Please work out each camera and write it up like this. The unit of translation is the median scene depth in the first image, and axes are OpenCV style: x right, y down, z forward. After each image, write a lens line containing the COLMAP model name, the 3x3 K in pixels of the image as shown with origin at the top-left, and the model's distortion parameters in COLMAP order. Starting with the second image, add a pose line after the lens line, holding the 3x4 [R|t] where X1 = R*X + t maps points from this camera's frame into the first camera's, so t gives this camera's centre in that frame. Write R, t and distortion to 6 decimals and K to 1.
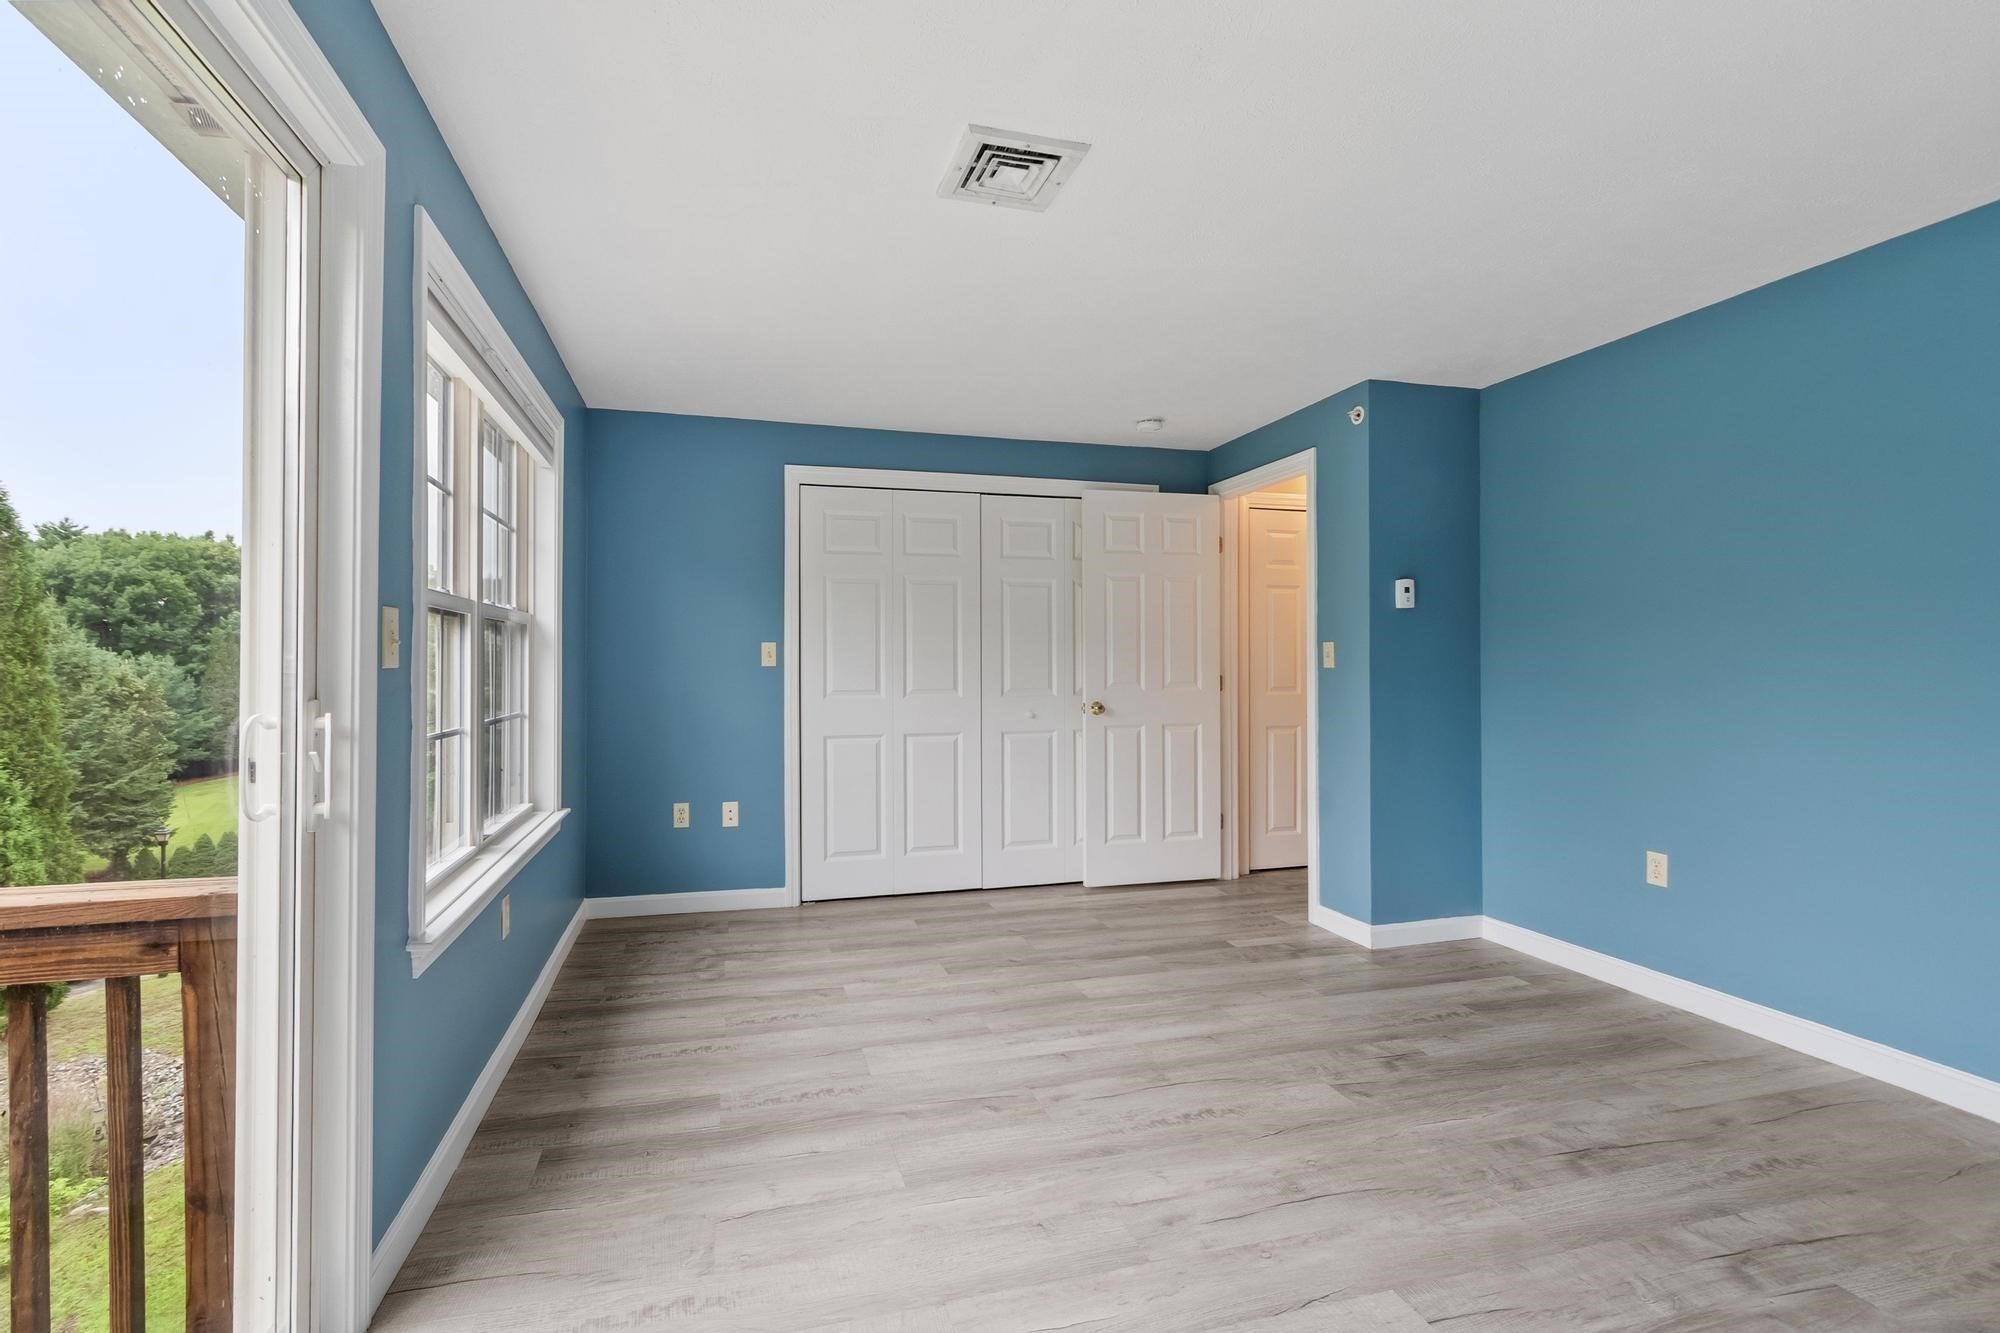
lens RADIAL K [[871.5, 0, 955.6], [0, 871.5, 663.3], [0, 0, 1]] dist [-0.001624, -0.000149]
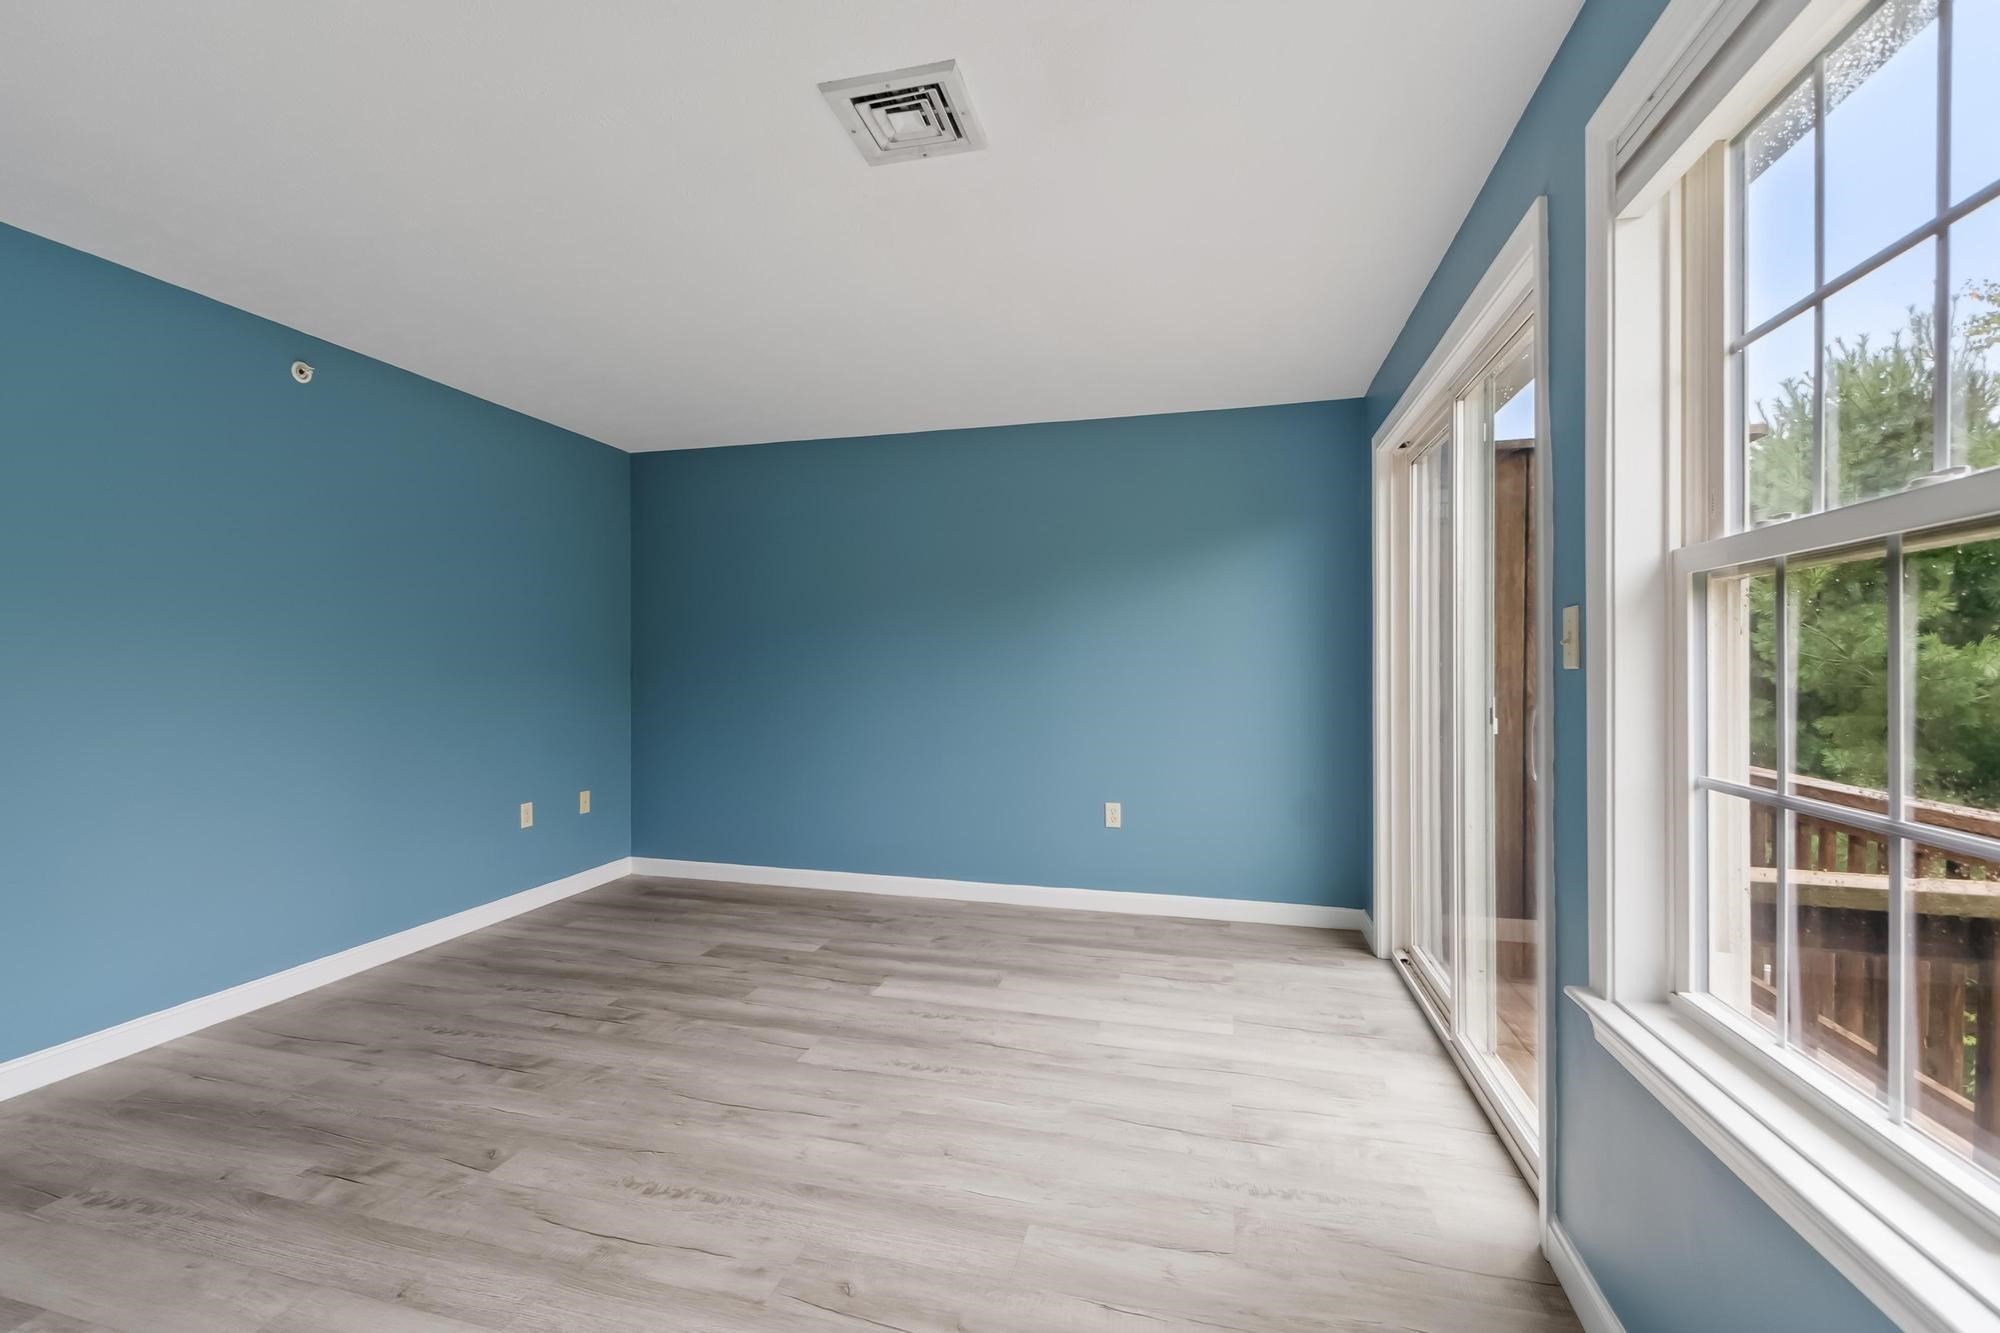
lens RADIAL K [[877.1, 0, 960.0], [0, 877.1, 668.9], [0, 0, 1]] dist [0.011578, -0.000013]
pose [[-0.857845, -0.002027, 0.513904, -0.399095], [-0.002909, 0.999995, -0.000912, 0.005589], [-0.513900, -0.002277, -0.857847, 1.543104]]
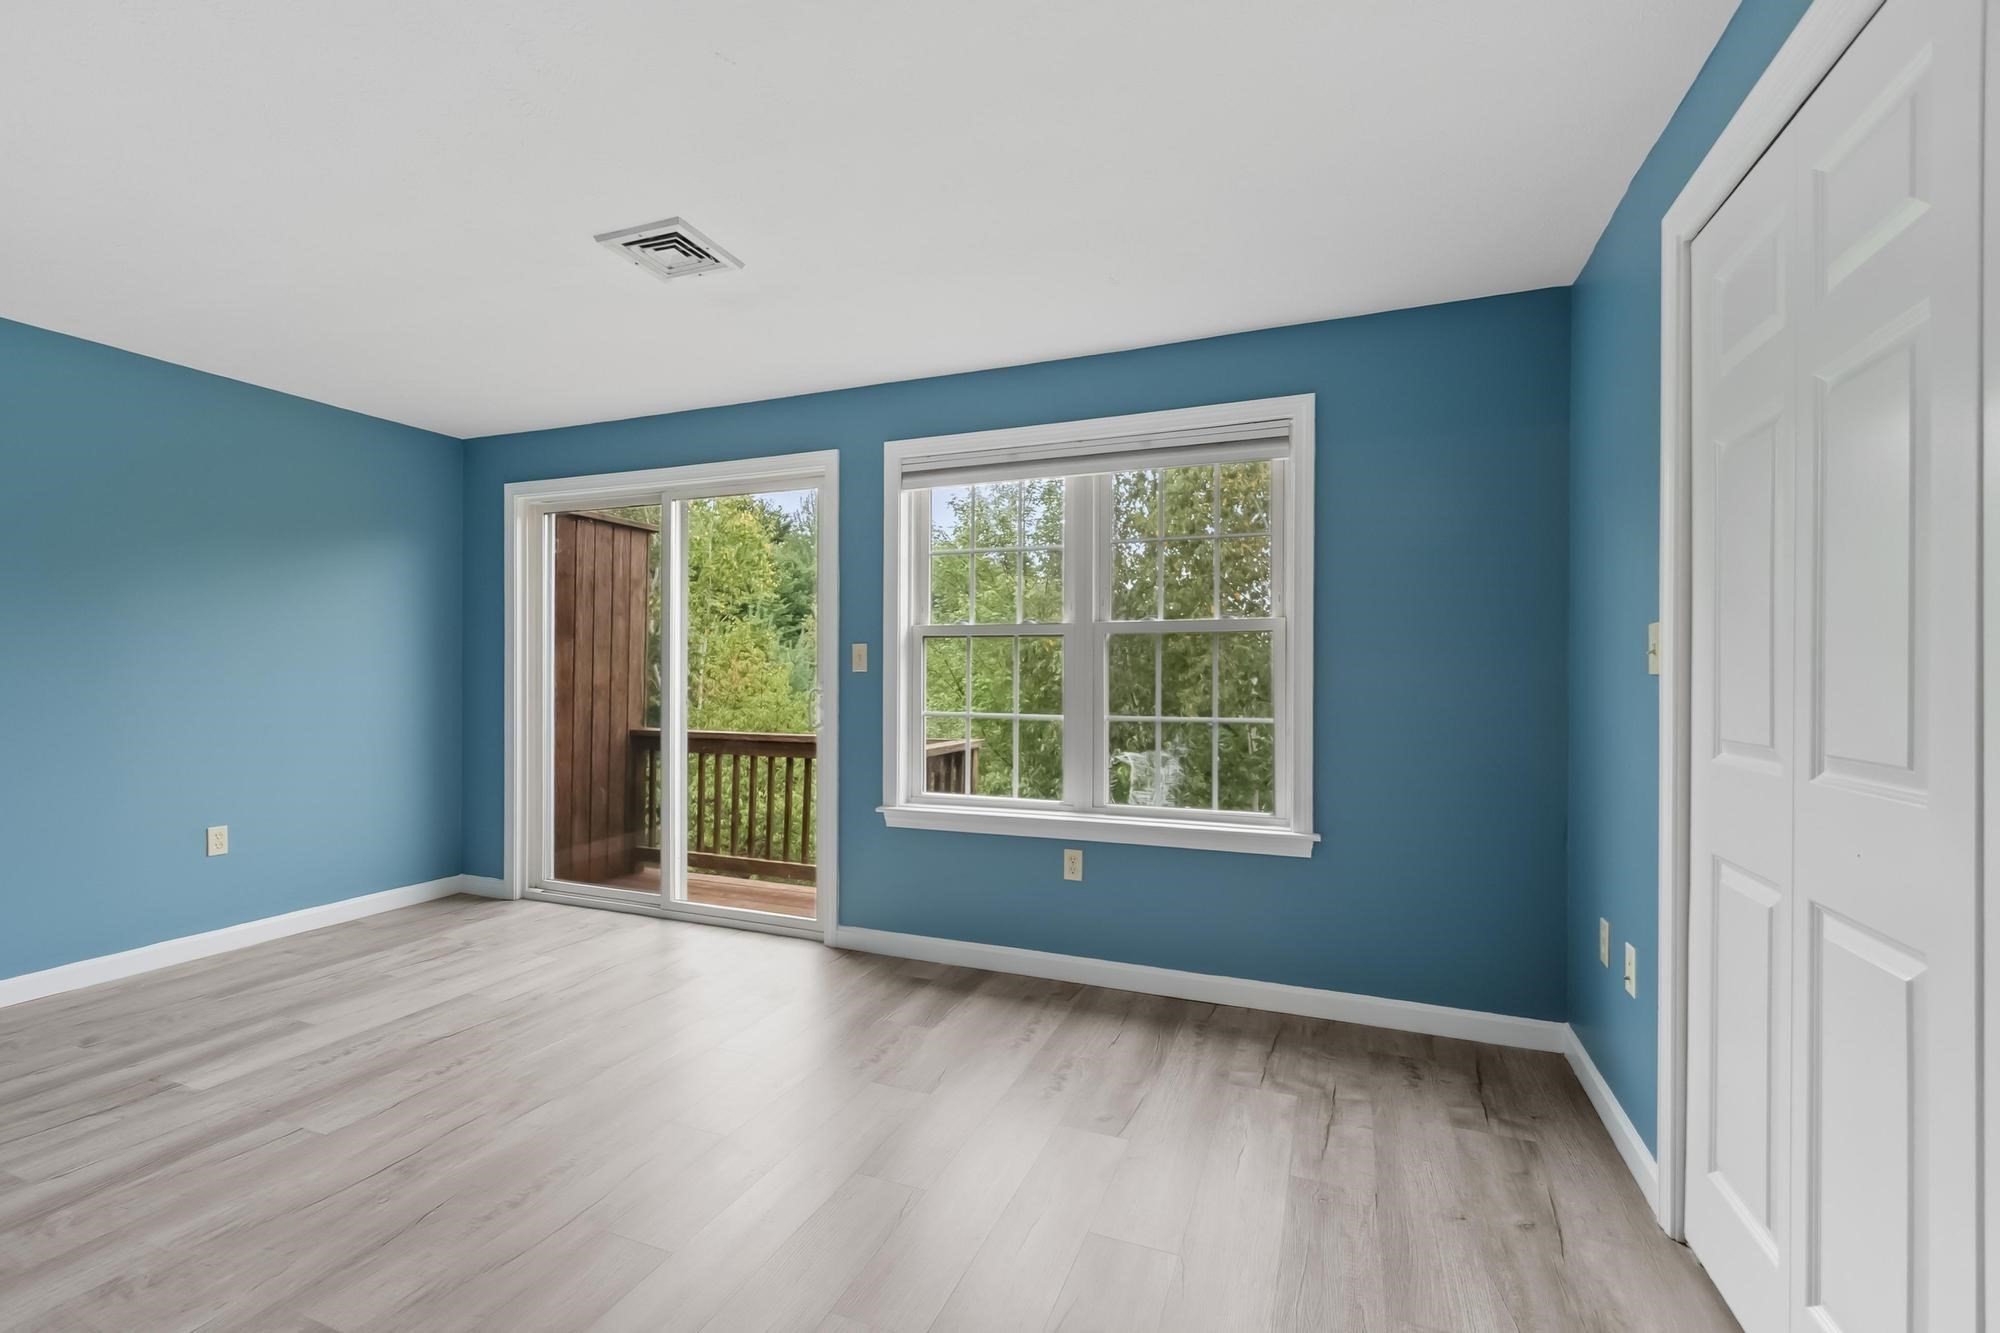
lens RADIAL K [[882.3, 0, 957.2], [0, 882.3, 674.4], [0, 0, 1]] dist [-0.003431, -0.000108]
pose [[-0.611279, -0.004809, -0.791401, 0.680933], [-0.004327, 0.999987, -0.002735, 0.011291], [0.791404, 0.001752, -0.611291, 1.797387]]
